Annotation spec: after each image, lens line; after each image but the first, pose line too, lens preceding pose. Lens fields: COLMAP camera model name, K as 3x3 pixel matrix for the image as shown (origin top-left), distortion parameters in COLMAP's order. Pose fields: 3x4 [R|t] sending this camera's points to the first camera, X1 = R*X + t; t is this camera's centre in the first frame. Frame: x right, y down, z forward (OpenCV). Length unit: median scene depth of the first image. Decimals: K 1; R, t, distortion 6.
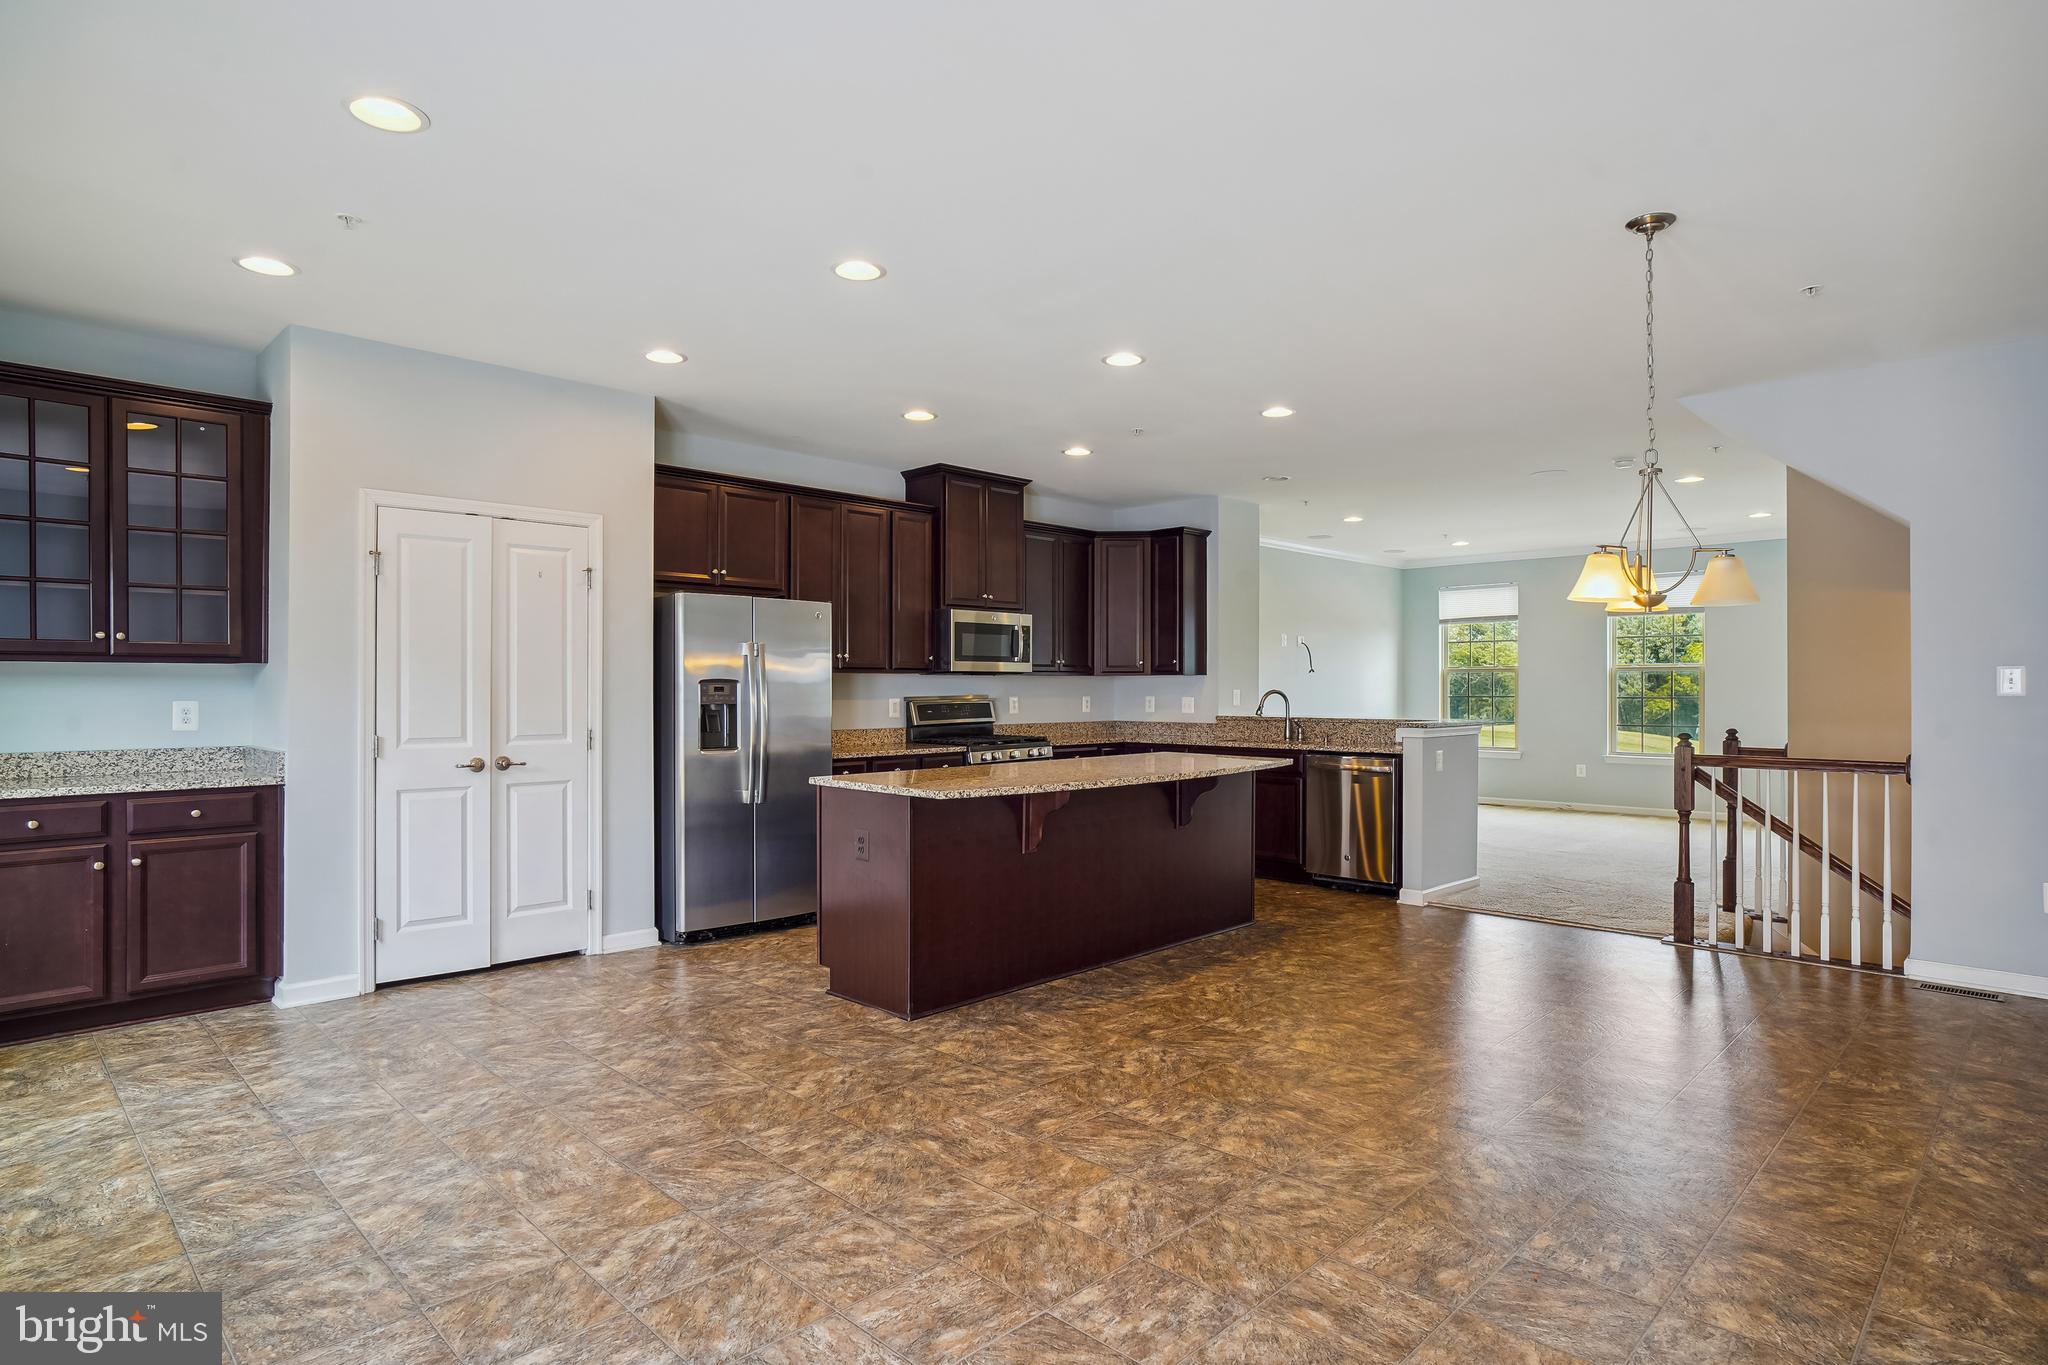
lens RADIAL K [[1065.2, 0, 1023.5], [0, 1065.2, 689.2], [0, 0, 1]] dist [-0.017666, 0.004565]
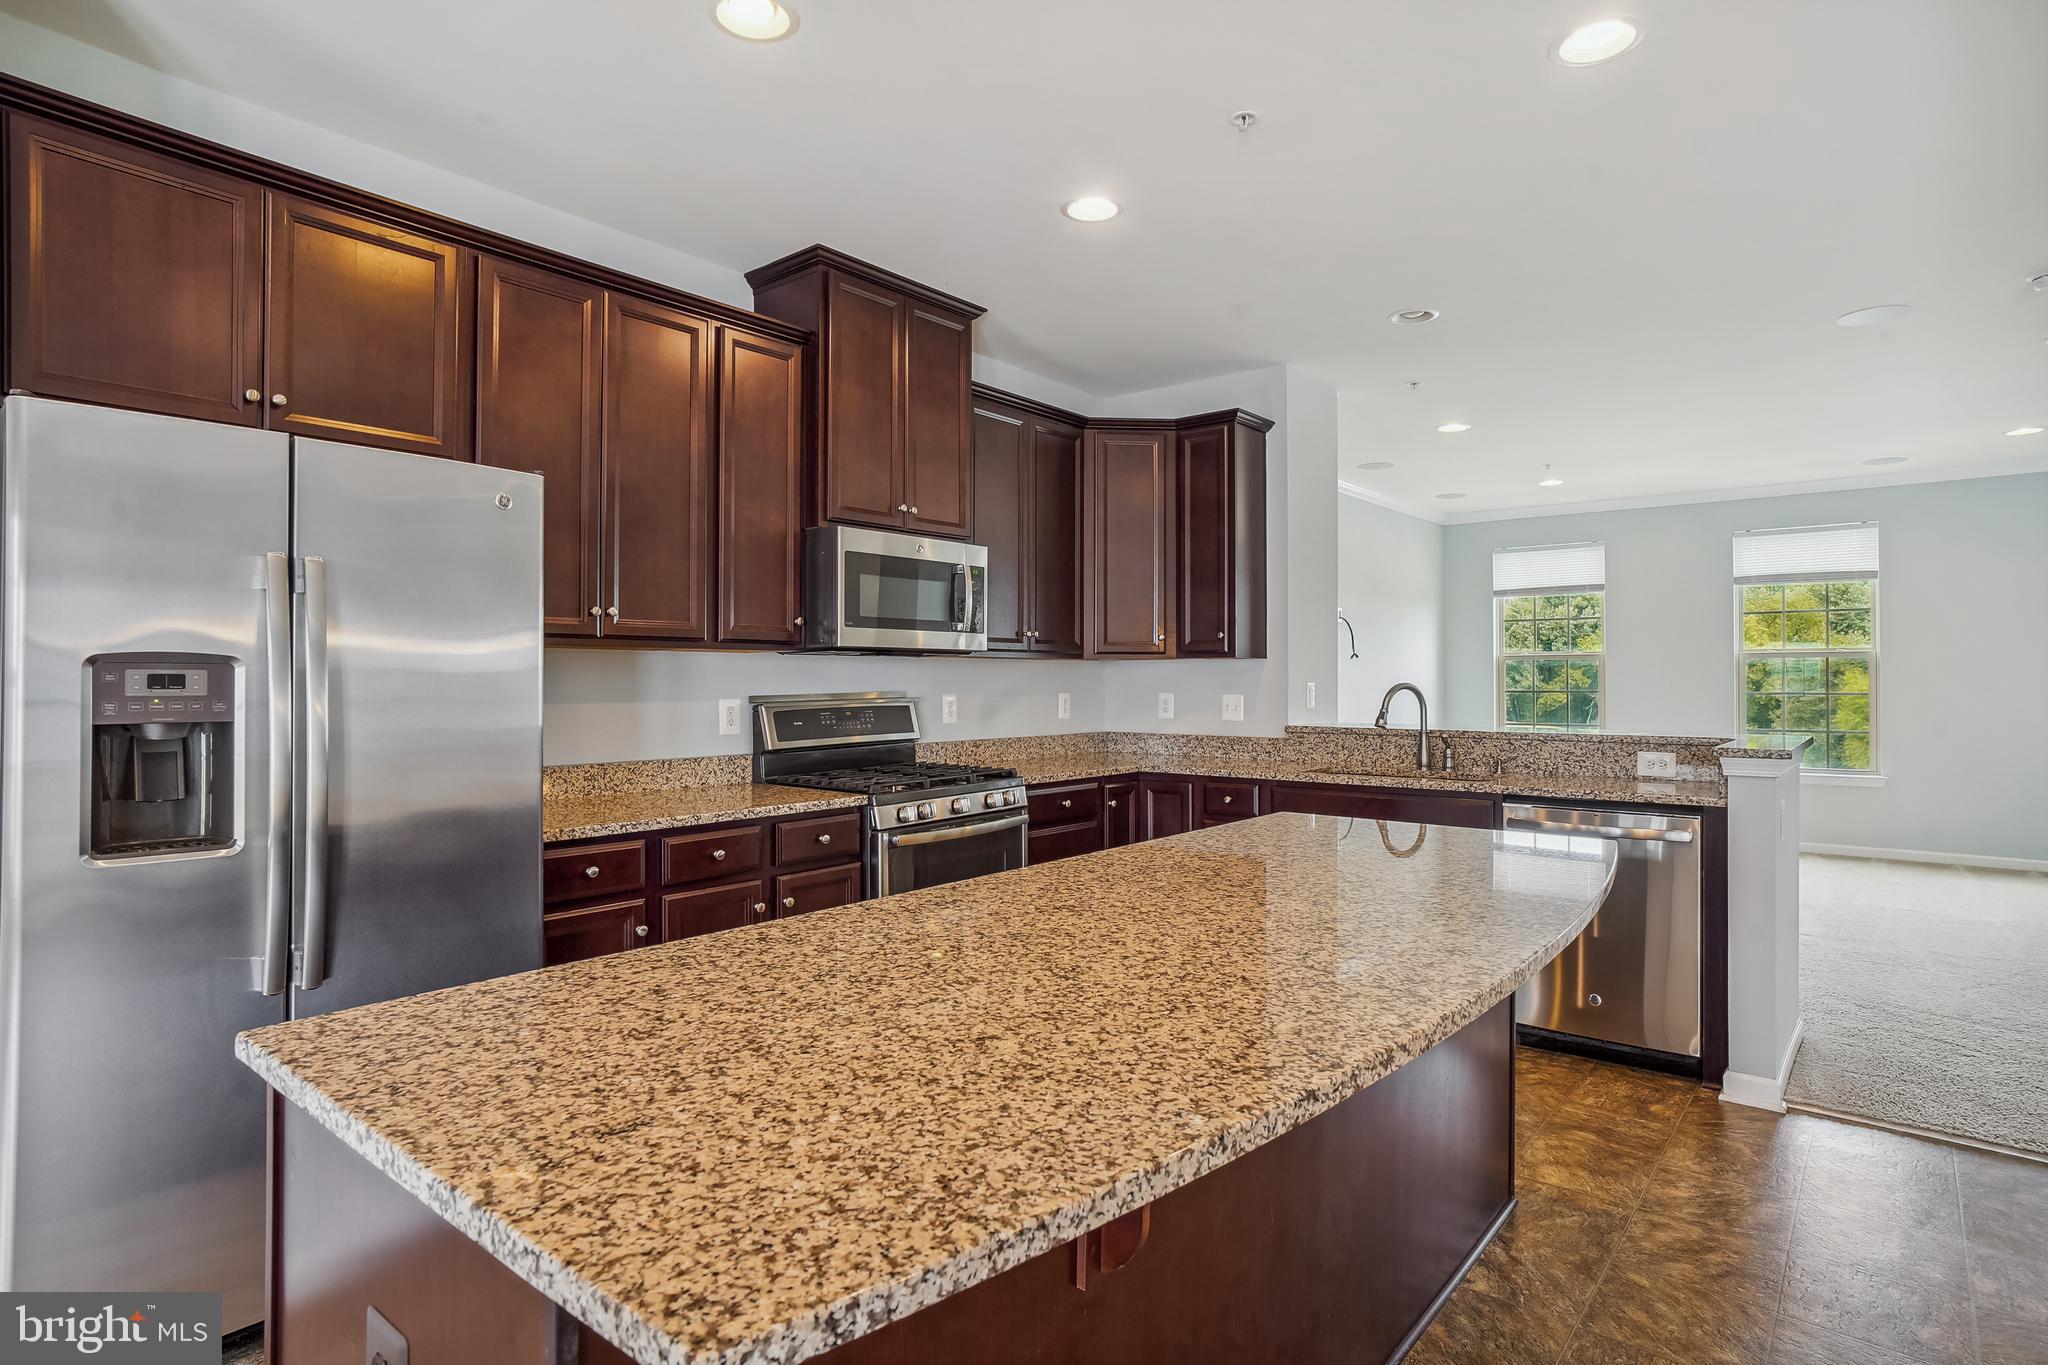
lens RADIAL K [[1082.1, 0, 1043.7], [0, 1082.1, 675.7], [0, 0, 1]] dist [-0.004494, 0.000313]
pose [[0.993841, 0.000305, 0.110815, -0.025760], [0.000344, 0.999983, -0.005838, 0.000238], [-0.110815, 0.005840, 0.993824, 0.448754]]
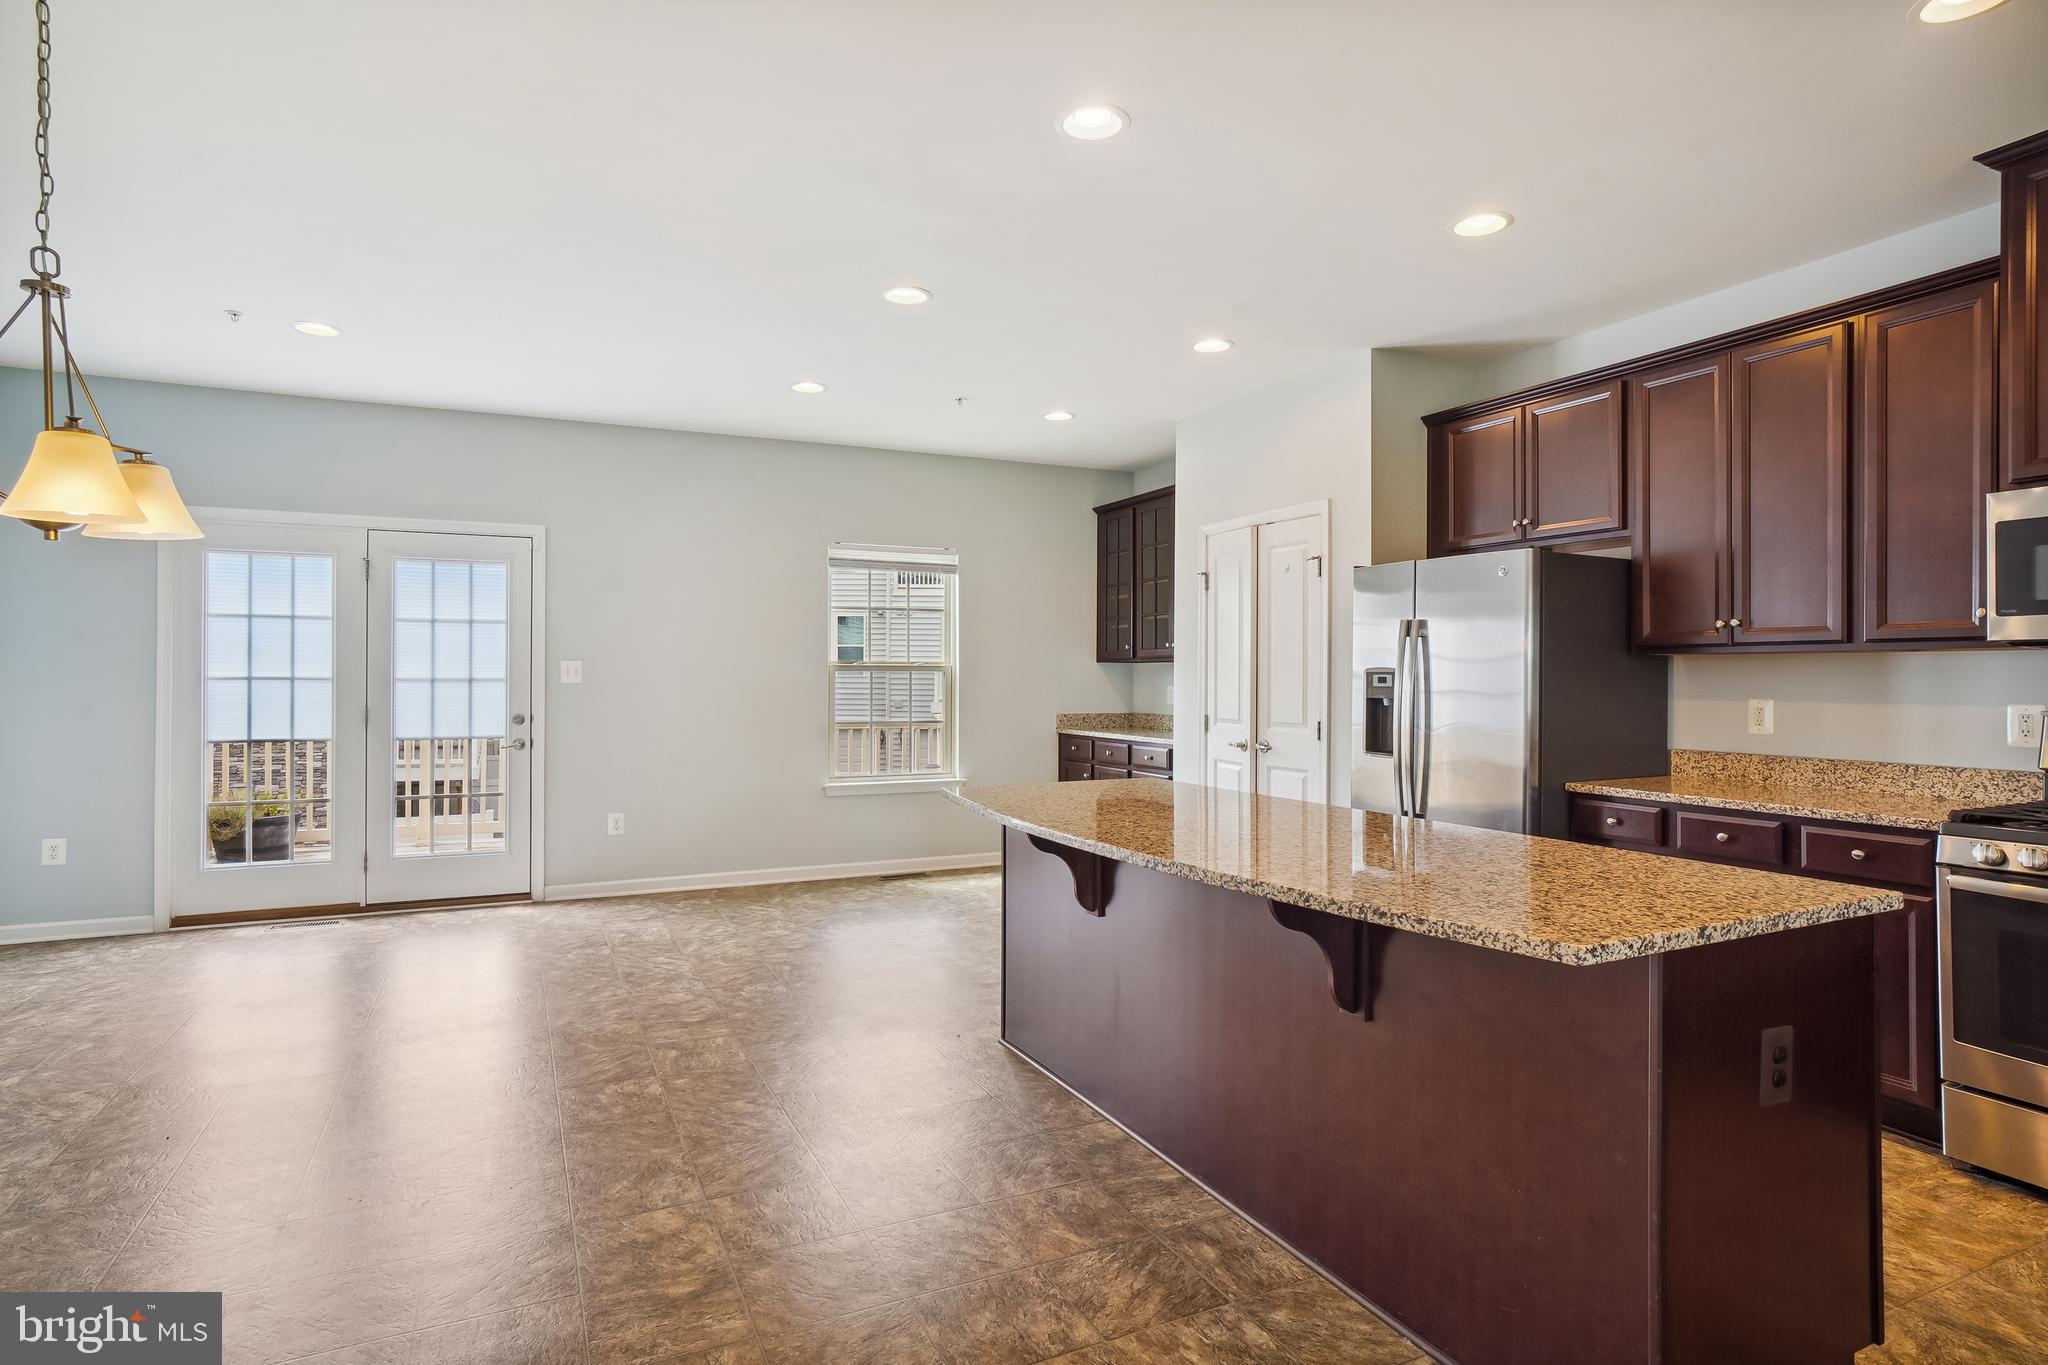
lens RADIAL K [[1065.2, 0, 1023.6], [0, 1065.2, 674.3], [0, 0, 1]] dist [-0.017666, 0.004565]
pose [[-0.314573, -0.003645, -0.949226, 0.423153], [-0.006721, 0.999976, -0.001613, -0.000891], [0.949209, 0.005872, -0.314590, 0.732584]]
